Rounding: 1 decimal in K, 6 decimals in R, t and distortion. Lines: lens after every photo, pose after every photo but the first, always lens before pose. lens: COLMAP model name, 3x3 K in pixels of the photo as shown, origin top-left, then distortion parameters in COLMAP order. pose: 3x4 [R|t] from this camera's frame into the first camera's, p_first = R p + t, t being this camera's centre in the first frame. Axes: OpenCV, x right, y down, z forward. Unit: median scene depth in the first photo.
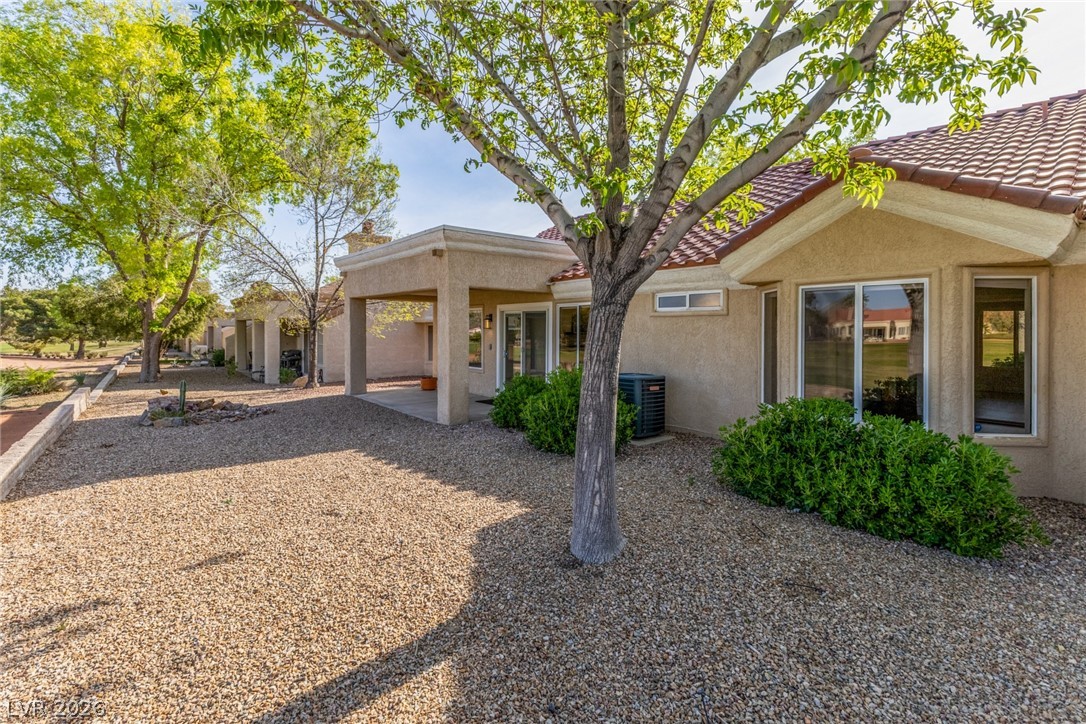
lens RADIAL K [[468.1, 0, 544.0], [0, 468.1, 357.3], [0, 0, 1]] dist [0.007987, 0.000255]
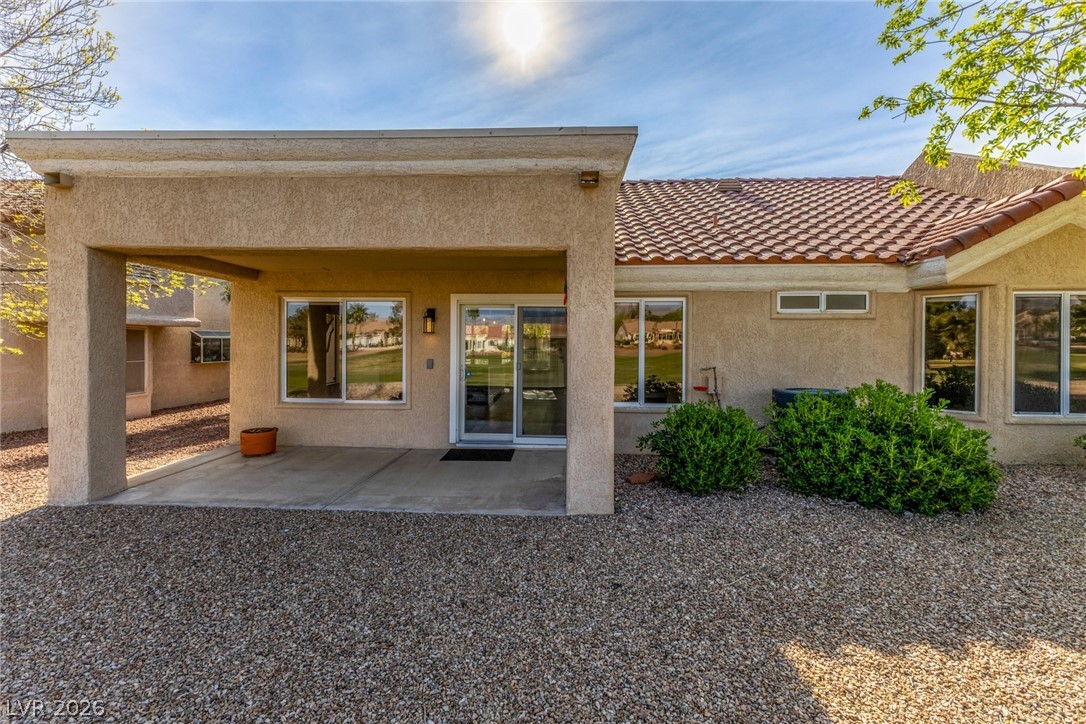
lens RADIAL K [[468.1, 0, 544.0], [0, 468.1, 357.3], [0, 0, 1]] dist [0.007987, 0.000255]
pose [[0.704527, -0.023279, 0.709296, -0.626072], [0.040866, 0.999134, -0.007800, -0.028440], [-0.708500, 0.034482, 0.704868, 0.683651]]
